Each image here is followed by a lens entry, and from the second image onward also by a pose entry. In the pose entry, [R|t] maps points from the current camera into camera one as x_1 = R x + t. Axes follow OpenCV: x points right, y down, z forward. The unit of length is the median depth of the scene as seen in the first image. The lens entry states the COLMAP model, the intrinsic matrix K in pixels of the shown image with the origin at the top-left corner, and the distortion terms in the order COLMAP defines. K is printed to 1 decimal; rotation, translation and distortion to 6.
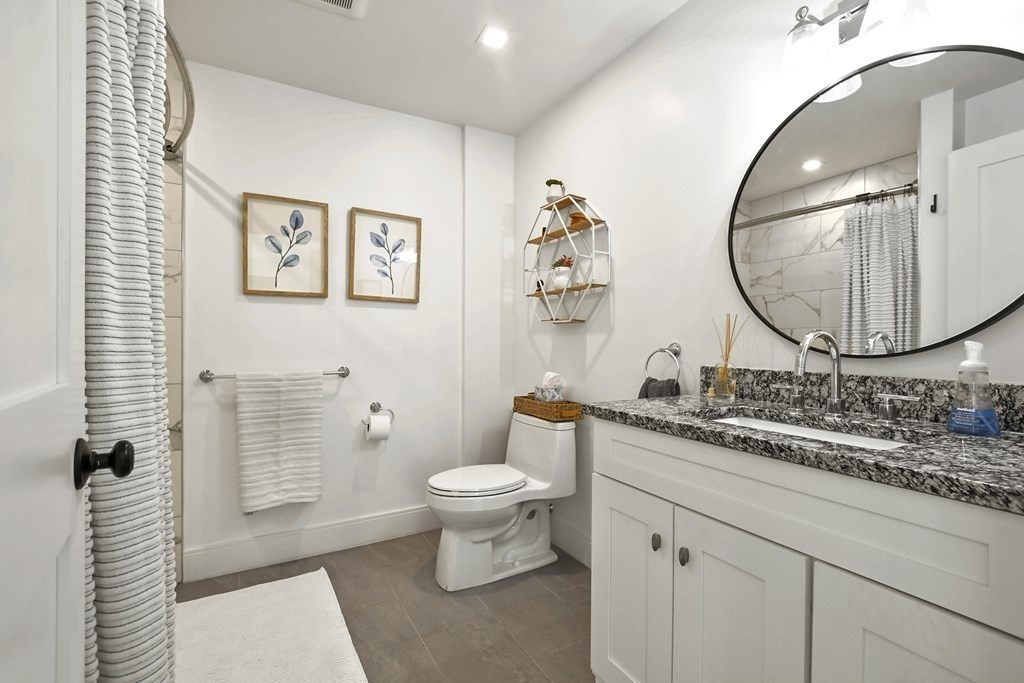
lens RADIAL K [[450.5, 0, 512.0], [0, 450.5, 341.5], [0, 0, 1]] dist [-0.074737, 0.000064]
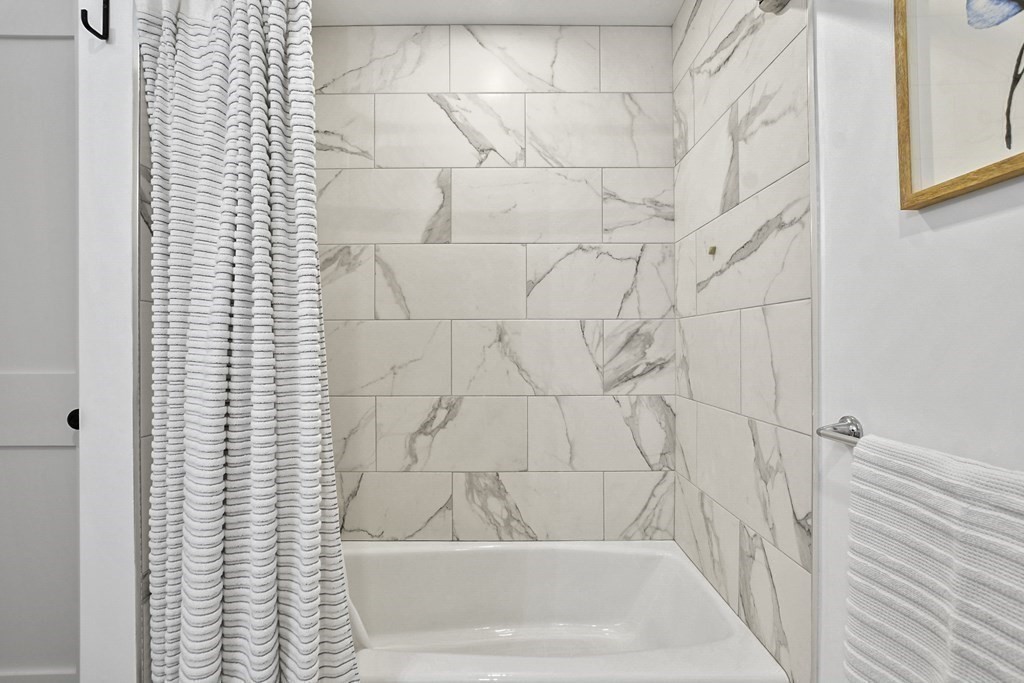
lens RADIAL K [[453.1, 0, 505.0], [0, 453.1, 342.5], [0, 0, 1]] dist [0.002885, 0.000477]
pose [[-0.506441, -0.001785, -0.862273, -0.069248], [0.013774, 0.999854, -0.010160, -0.002674], [0.862165, -0.017022, -0.506342, 0.424656]]
